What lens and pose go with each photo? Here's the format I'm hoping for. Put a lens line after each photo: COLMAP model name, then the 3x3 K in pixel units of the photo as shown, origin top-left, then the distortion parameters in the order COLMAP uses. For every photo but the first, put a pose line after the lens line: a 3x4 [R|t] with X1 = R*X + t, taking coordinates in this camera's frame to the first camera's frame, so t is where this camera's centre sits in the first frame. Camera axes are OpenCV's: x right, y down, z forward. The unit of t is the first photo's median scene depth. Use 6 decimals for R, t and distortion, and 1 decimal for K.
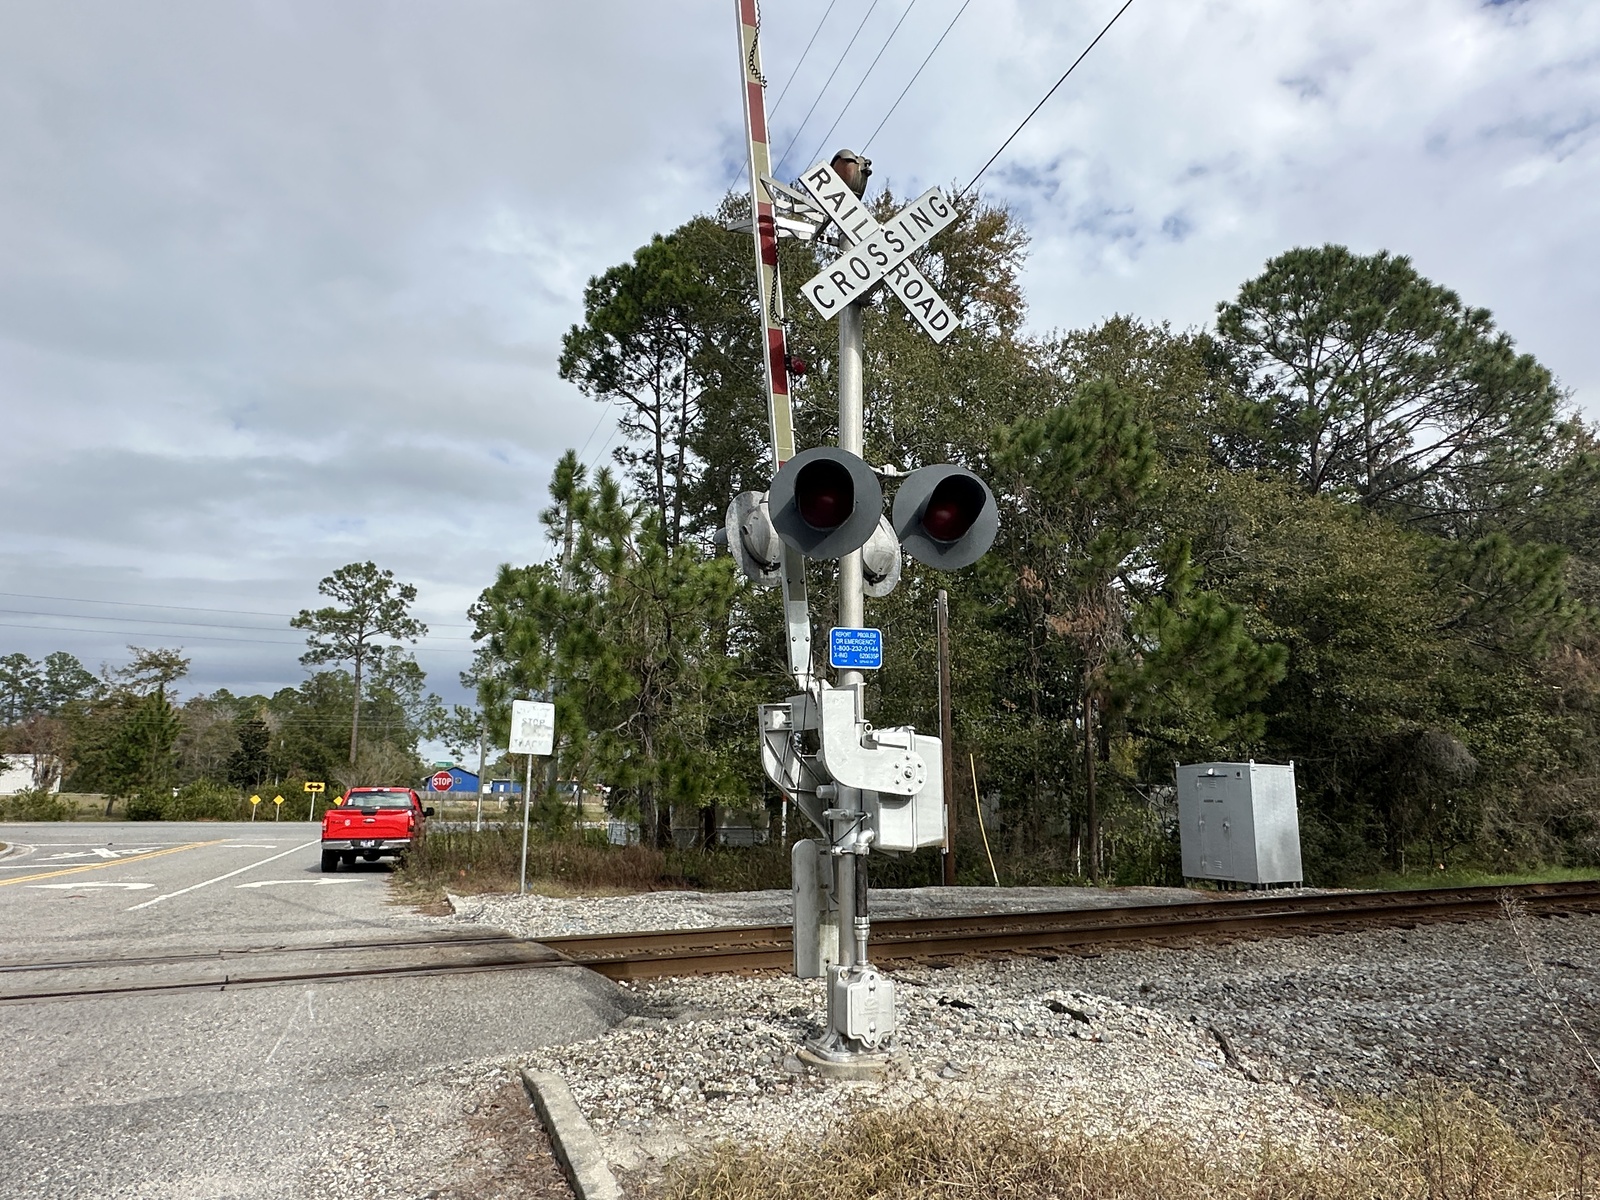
lens RADIAL K [[977.9, 0, 800.1], [0, 977.9, 611.4], [0, 0, 1]] dist [-0.003684, -0.002495]
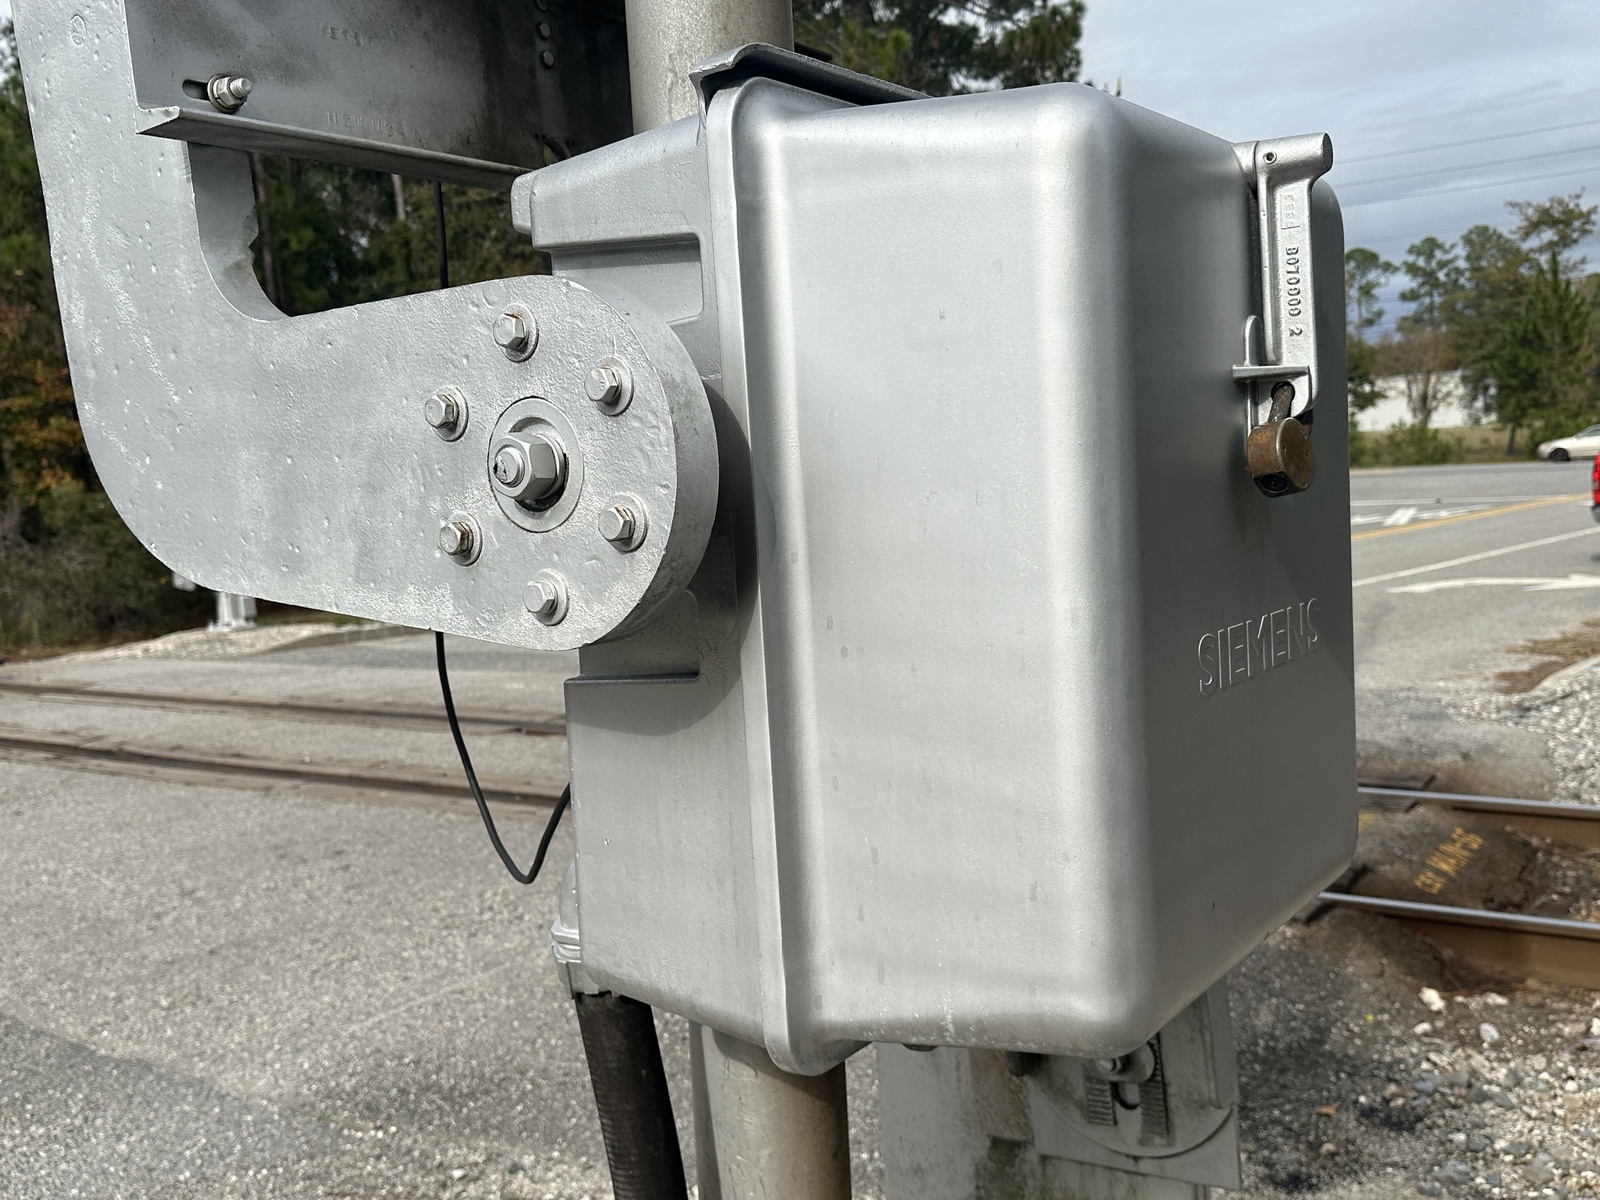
lens RADIAL K [[1507.1, 0, 799.4], [0, 1507.1, 604.9], [0, 0, 1]] dist [-0.011670, 0.000000]
pose [[0.449363, 0.055072, -0.891650, 0.065755], [0.225277, 0.958857, 0.172755, 0.034971], [0.864479, -0.278498, 0.418468, 0.210877]]
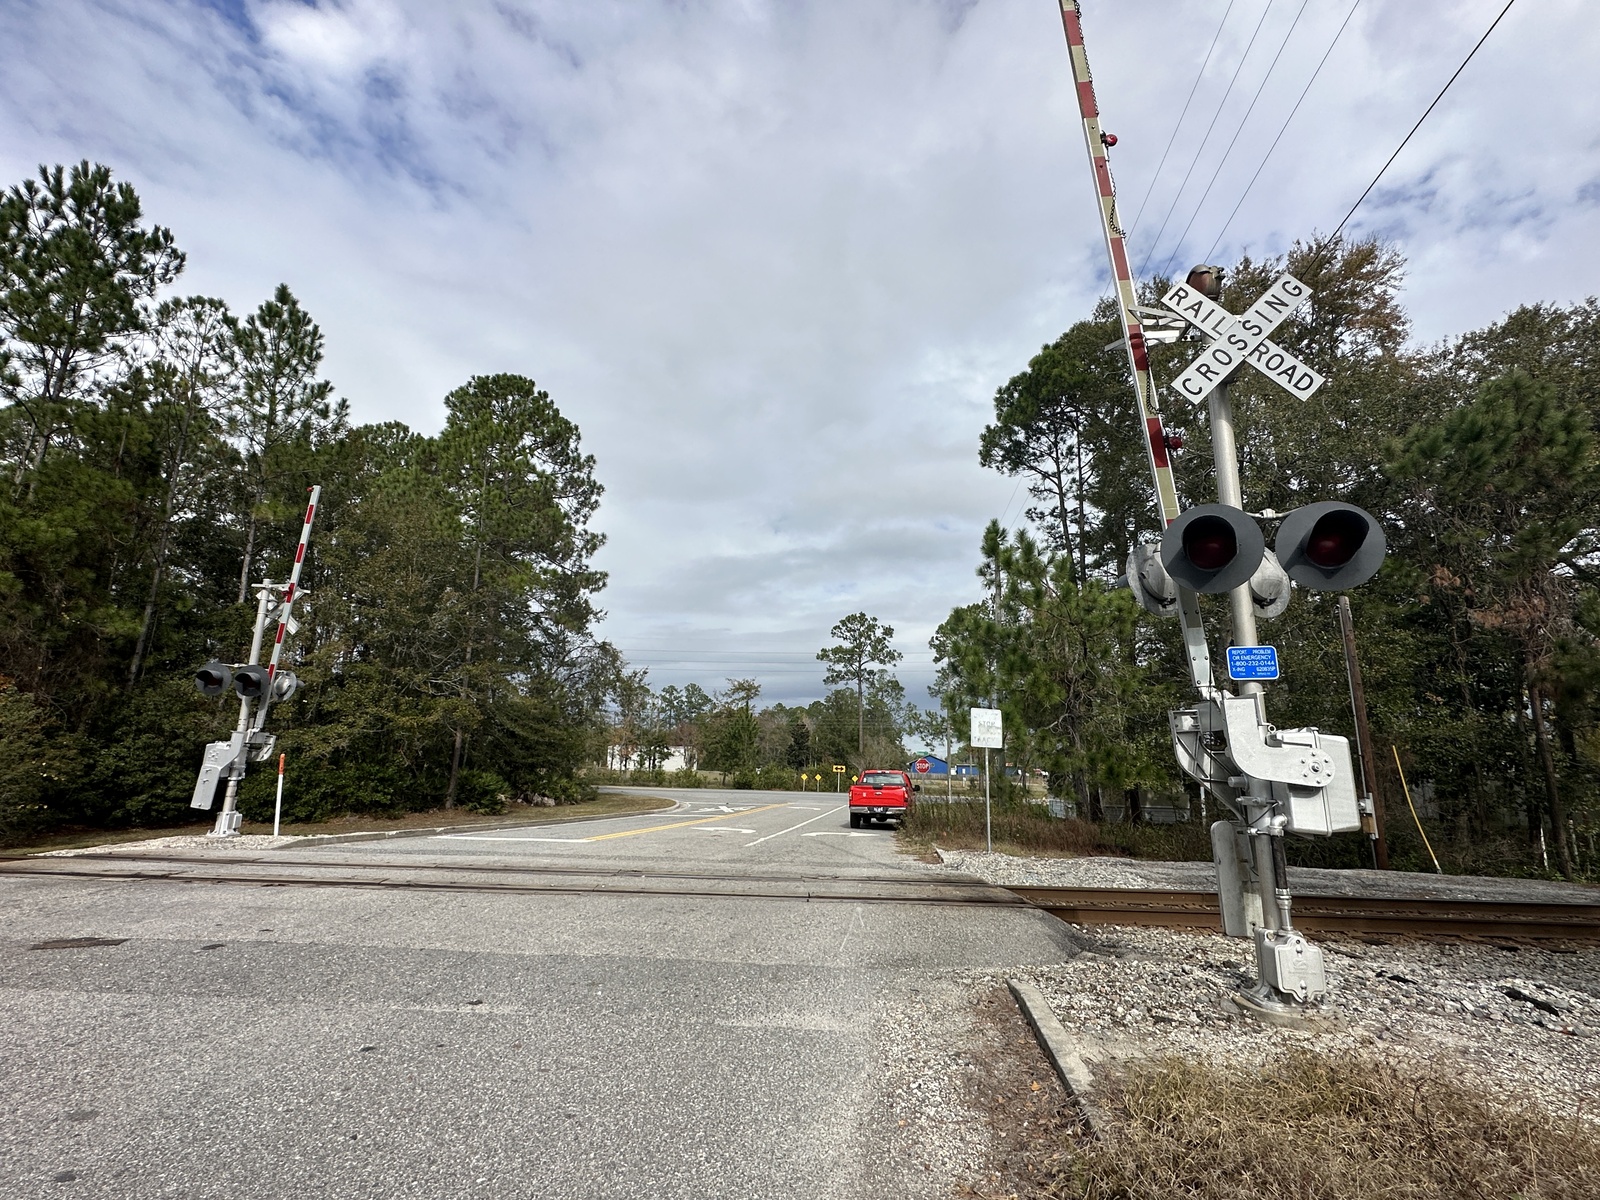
lens RADIAL K [[738.0, 0, 803.0], [0, 738.0, 601.2], [0, 0, 1]] dist [-0.004658, 0.000029]
pose [[0.877128, -0.093798, -0.471008, 0.001298], [0.071193, 0.995301, -0.065629, -0.004256], [0.474951, 0.024032, 0.879684, -0.016819]]
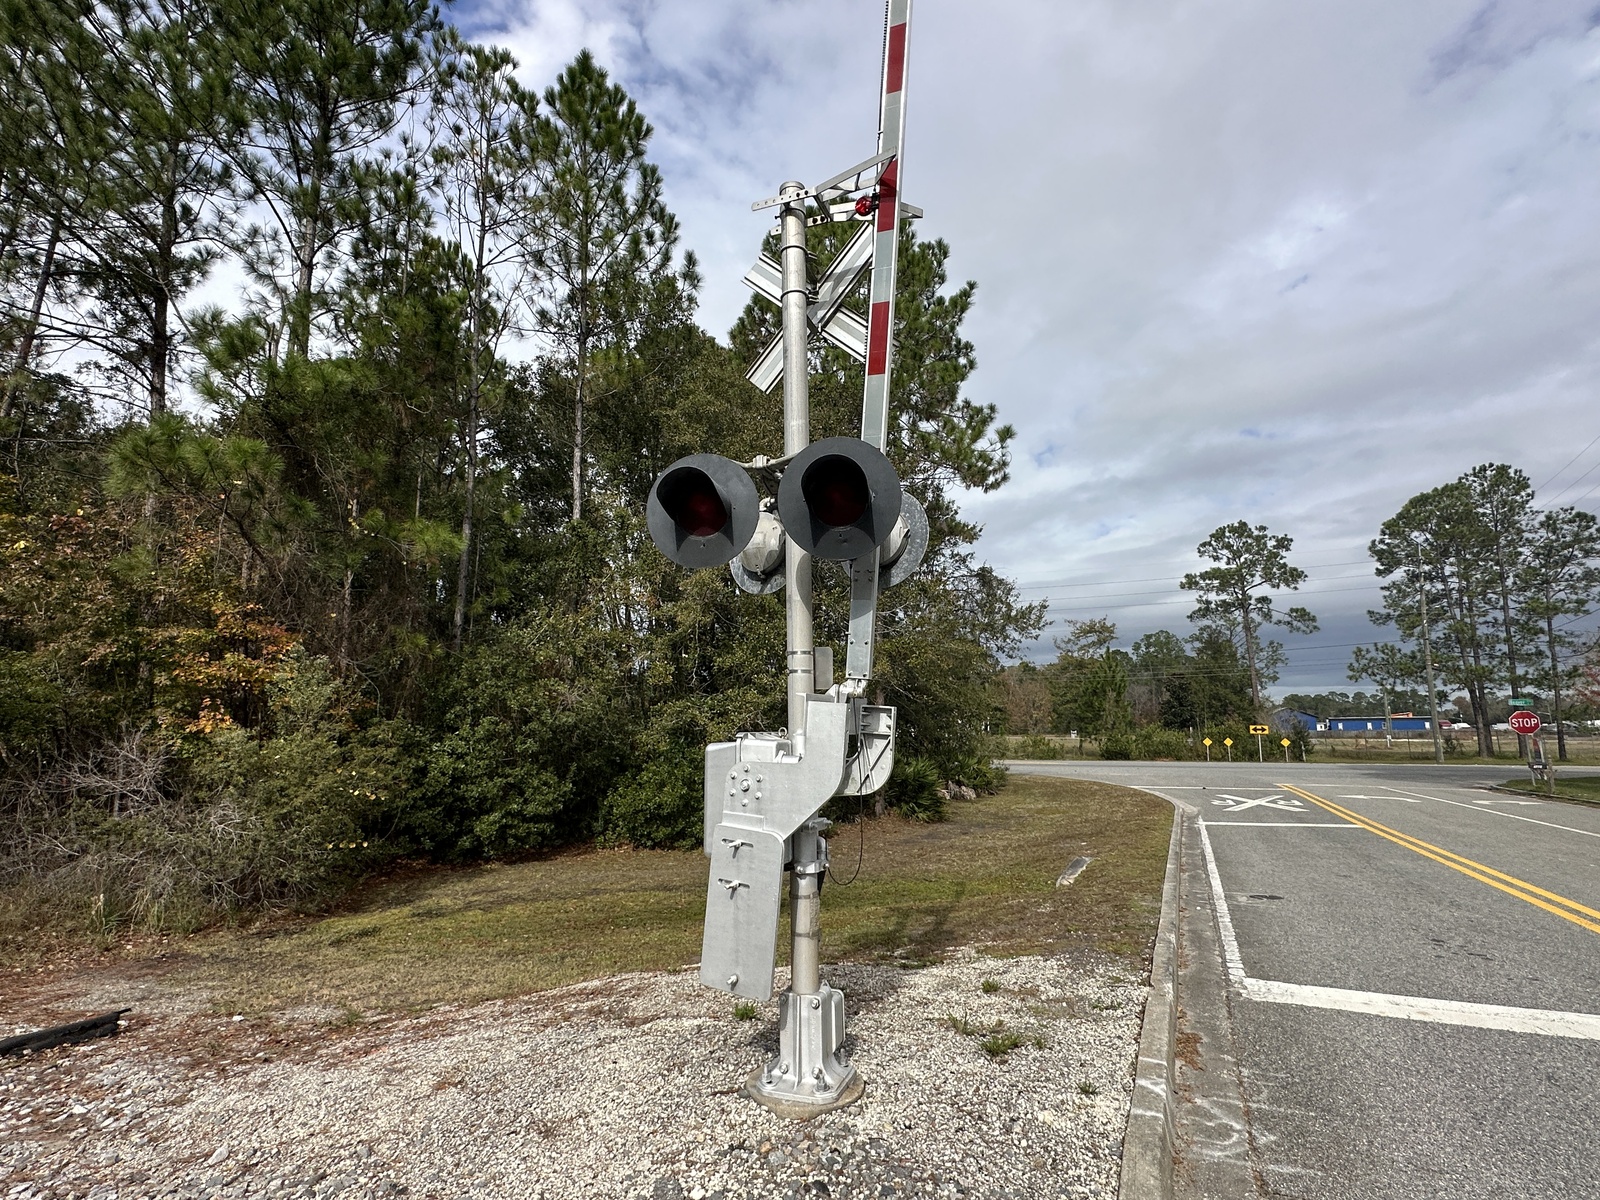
lens RADIAL K [[778.9, 0, 798.7], [0, 778.9, 601.4], [0, 0, 1]] dist [-0.008738, 0.000220]
pose [[0.674570, -0.131866, -0.726338, -0.523345], [0.145275, 0.988389, -0.044521, 0.014743], [0.723775, -0.075486, 0.685895, 0.162843]]
